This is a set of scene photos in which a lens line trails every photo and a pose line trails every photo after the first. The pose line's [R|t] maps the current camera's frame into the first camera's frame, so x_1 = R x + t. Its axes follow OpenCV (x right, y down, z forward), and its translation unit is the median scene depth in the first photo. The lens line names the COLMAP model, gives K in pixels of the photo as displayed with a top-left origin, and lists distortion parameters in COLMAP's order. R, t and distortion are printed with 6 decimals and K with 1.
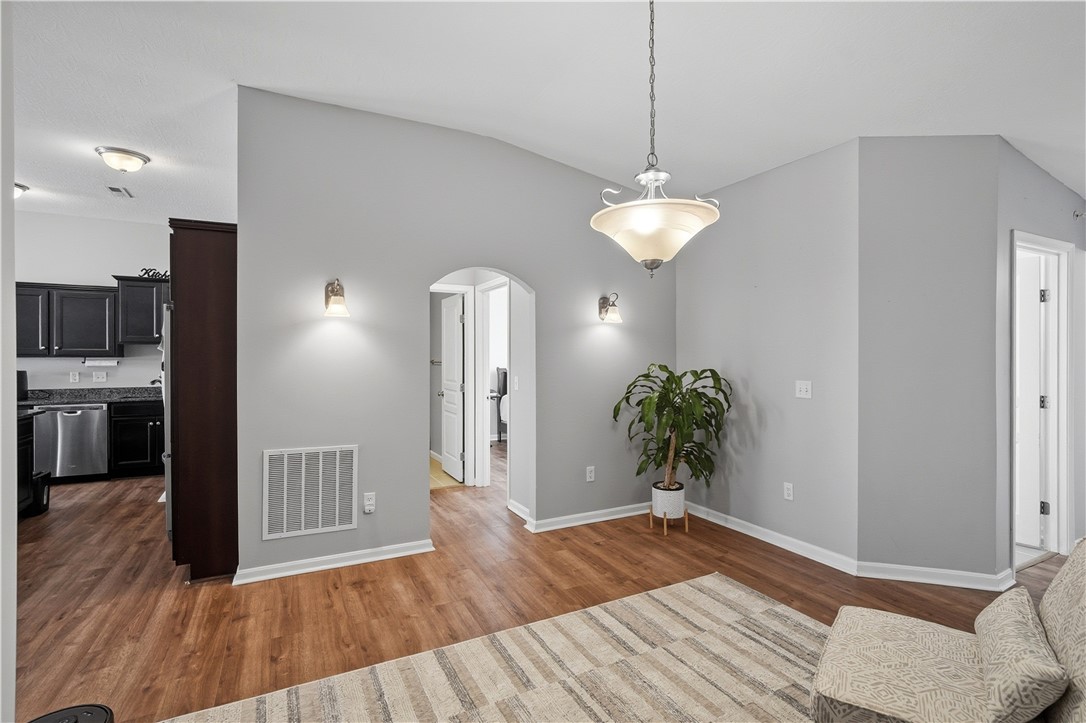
lens RADIAL K [[519.3, 0, 550.0], [0, 519.3, 358.3], [0, 0, 1]] dist [0.000606, 0.000565]
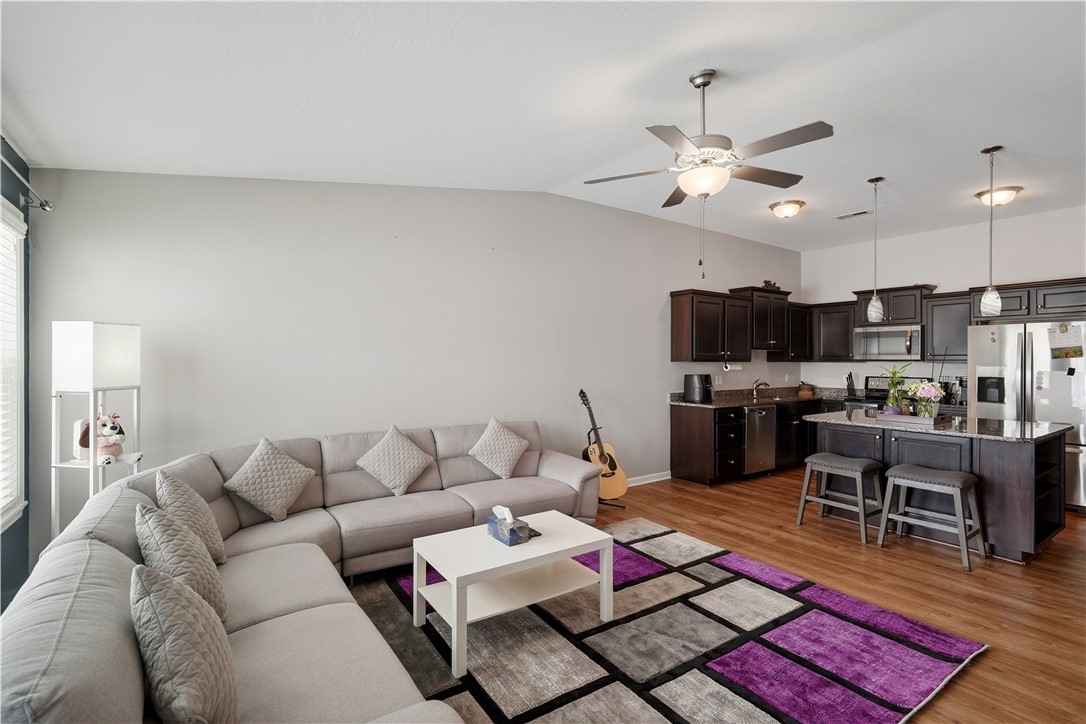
lens RADIAL K [[514.3, 0, 553.1], [0, 514.3, 358.9], [0, 0, 1]] dist [-0.002417, 0.000460]
pose [[0.987919, 0.008392, 0.154744, -1.466124], [-0.007988, 0.999963, -0.003232, -0.001901], [-0.154766, 0.001957, 0.987949, 0.010401]]
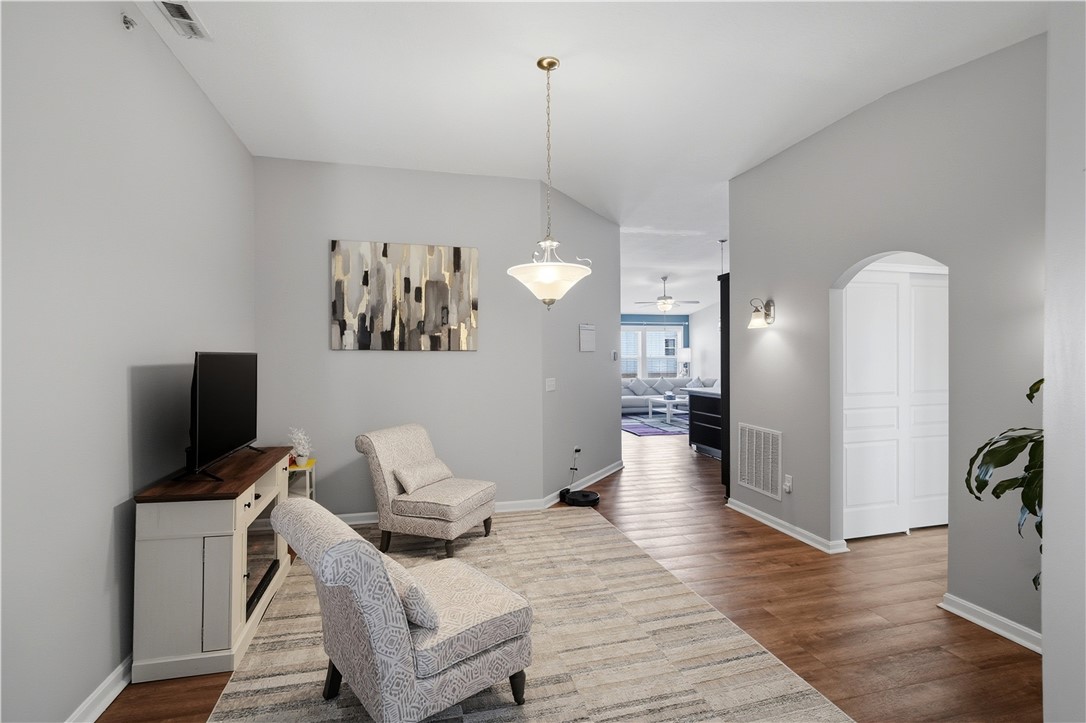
lens RADIAL K [[519.3, 0, 550.0], [0, 519.3, 358.3], [0, 0, 1]] dist [0.000606, 0.000565]
pose [[-0.209920, 0.007828, -0.977687, 0.568367], [0.000971, 0.999969, 0.007798, -0.009399], [0.977718, 0.000687, -0.209921, 0.450695]]
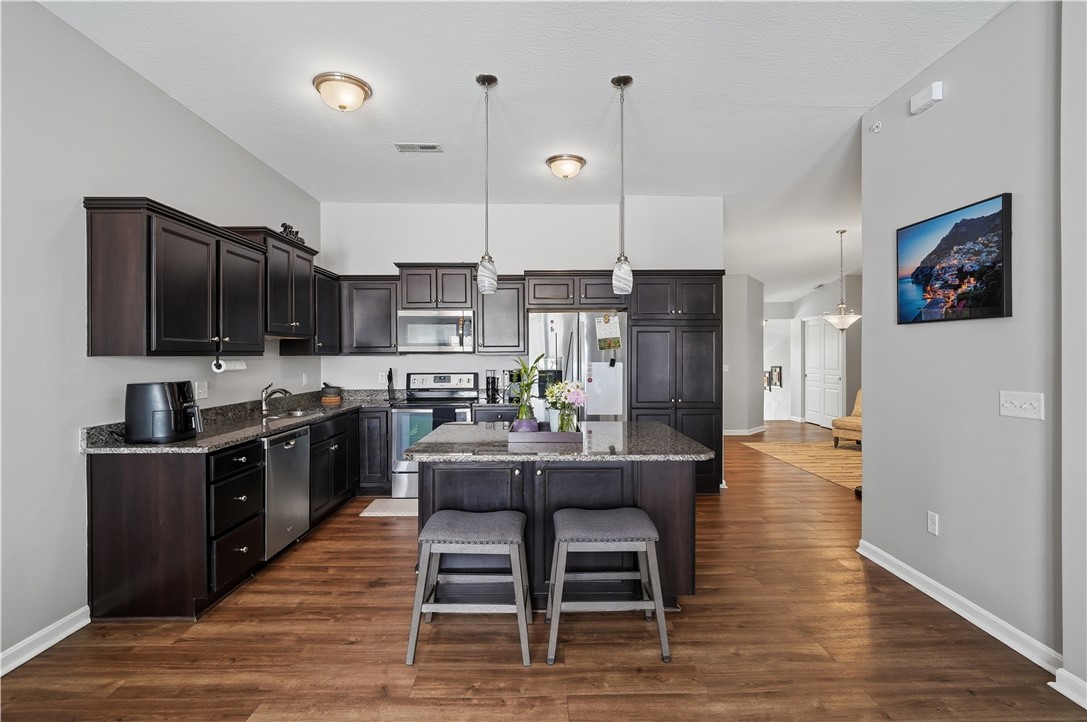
lens RADIAL K [[519.9, 0, 546.4], [0, 519.9, 354.4], [0, 0, 1]] dist [-0.001363, -0.000011]
pose [[0.441908, 0.003547, 0.897053, -1.305021], [0.001337, 0.999988, -0.004613, -0.000581], [-0.897059, 0.003238, 0.441898, 0.427718]]
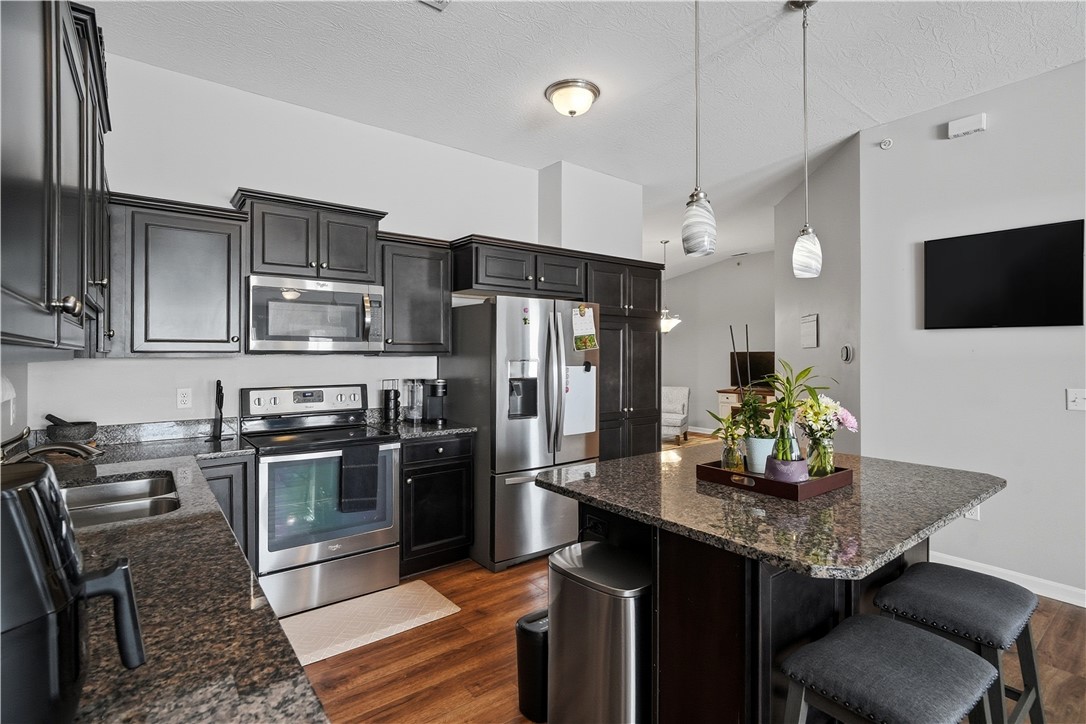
lens RADIAL K [[522.5, 0, 544.3], [0, 522.5, 357.5], [0, 0, 1]] dist [-0.002869, -0.000623]
pose [[-0.188046, -0.002308, 0.982158, -1.153324], [0.001096, 0.999996, 0.002560, -0.004248], [-0.982160, 0.001558, -0.188043, 0.873364]]
